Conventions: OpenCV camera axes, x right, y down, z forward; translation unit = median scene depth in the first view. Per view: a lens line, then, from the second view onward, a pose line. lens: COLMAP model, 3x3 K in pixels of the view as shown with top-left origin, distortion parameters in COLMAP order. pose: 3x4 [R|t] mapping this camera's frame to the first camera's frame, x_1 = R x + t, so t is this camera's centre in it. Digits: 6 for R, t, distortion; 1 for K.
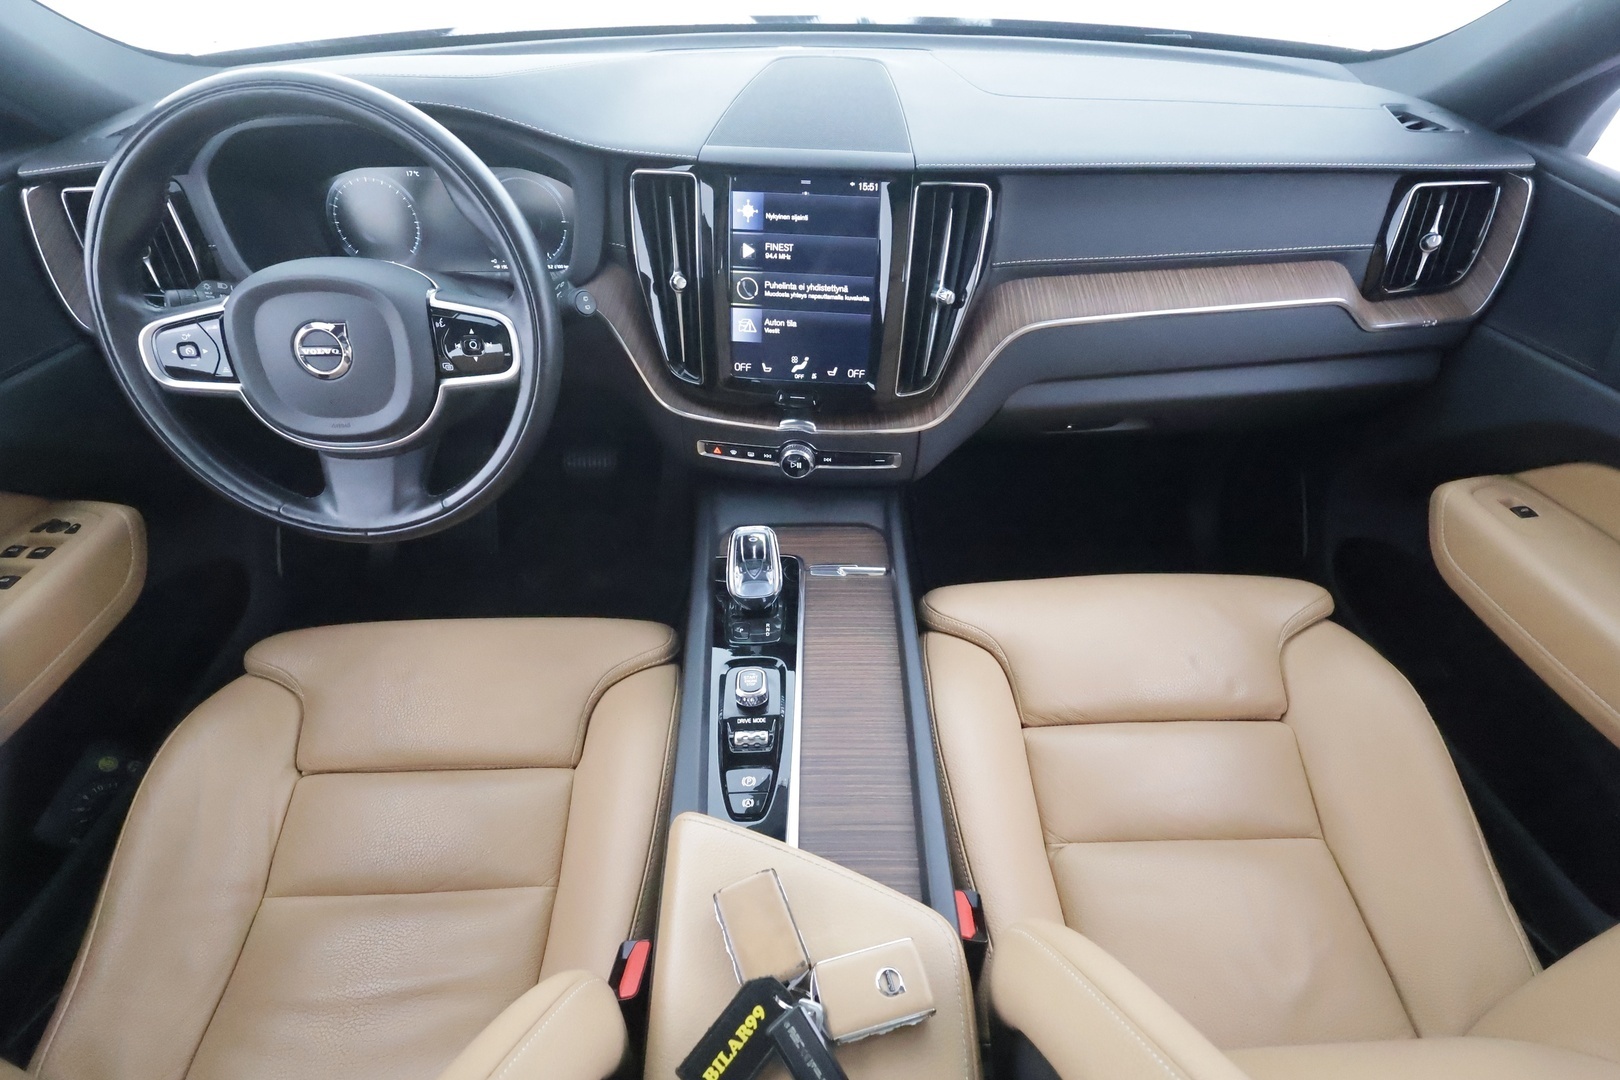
lens RADIAL K [[778.4, 0, 803.8], [0, 778.4, 541.9], [0, 0, 1]] dist [0.001961, 0.000055]
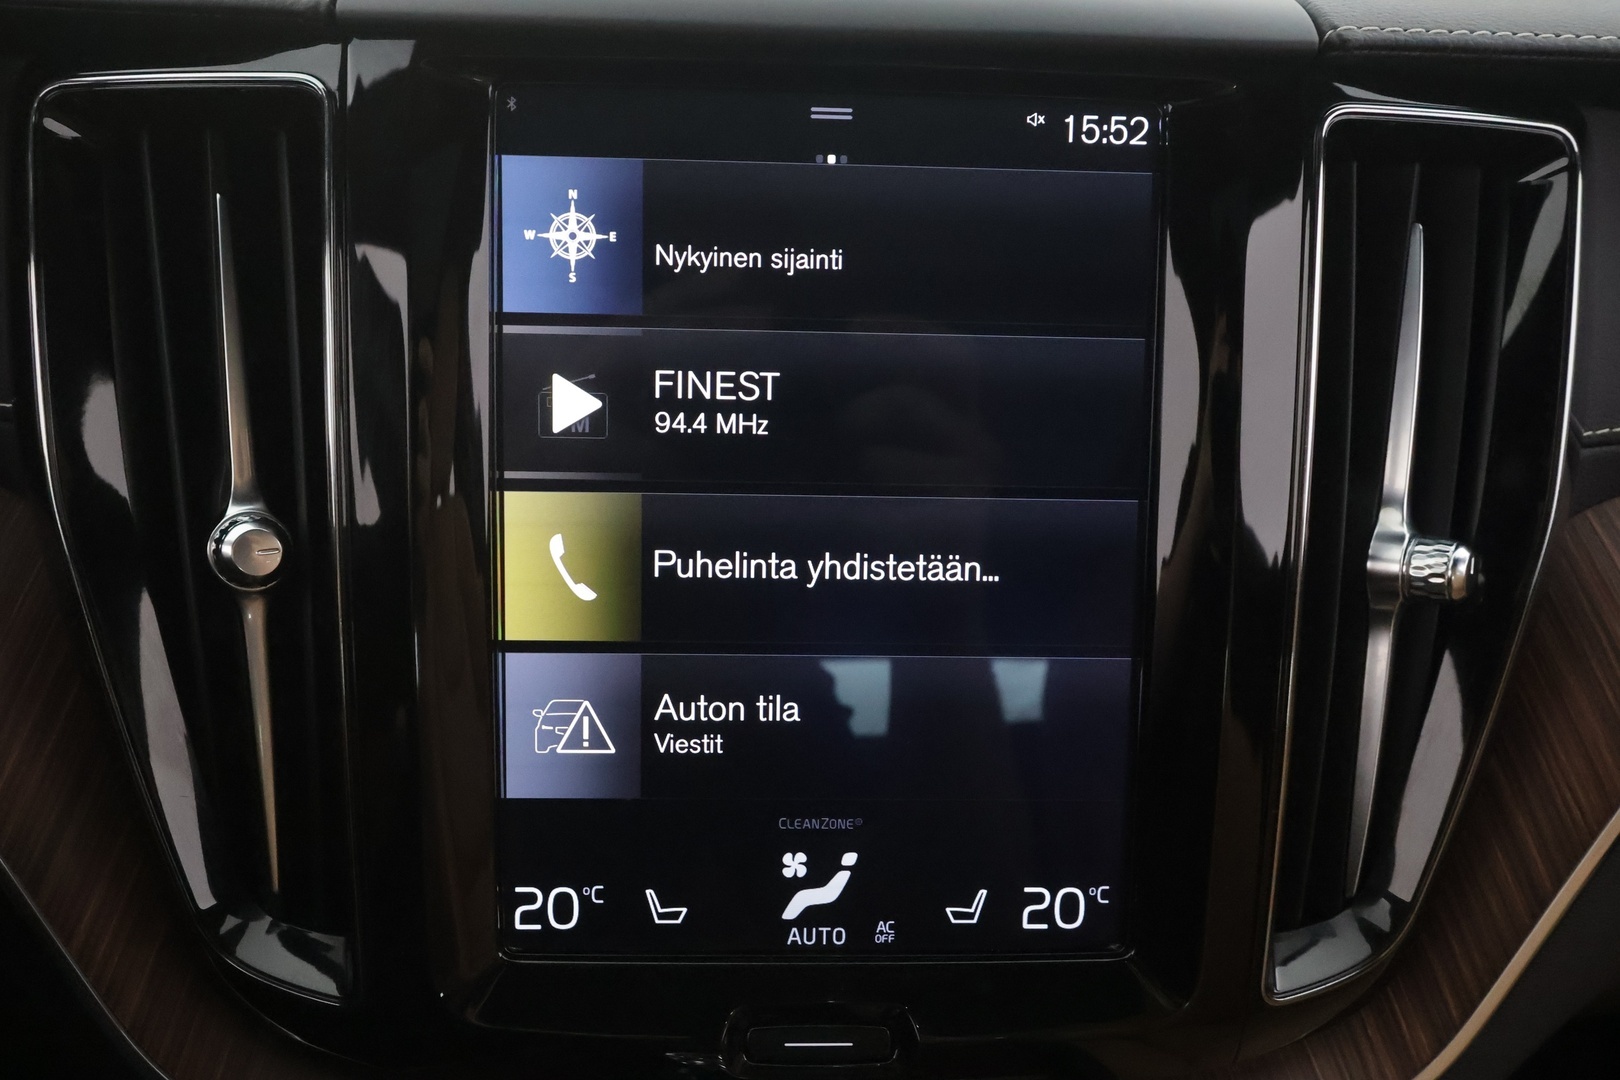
lens RADIAL K [[1344.5, 0, 800.3], [0, 1344.5, 545.5], [0, 0, 1]] dist [-0.000410, -0.004174]
pose [[0.987732, -0.035896, 0.151974, -0.065879], [0.079284, 0.953731, -0.290019, -0.214246], [-0.134532, 0.298510, 0.944877, 0.626003]]
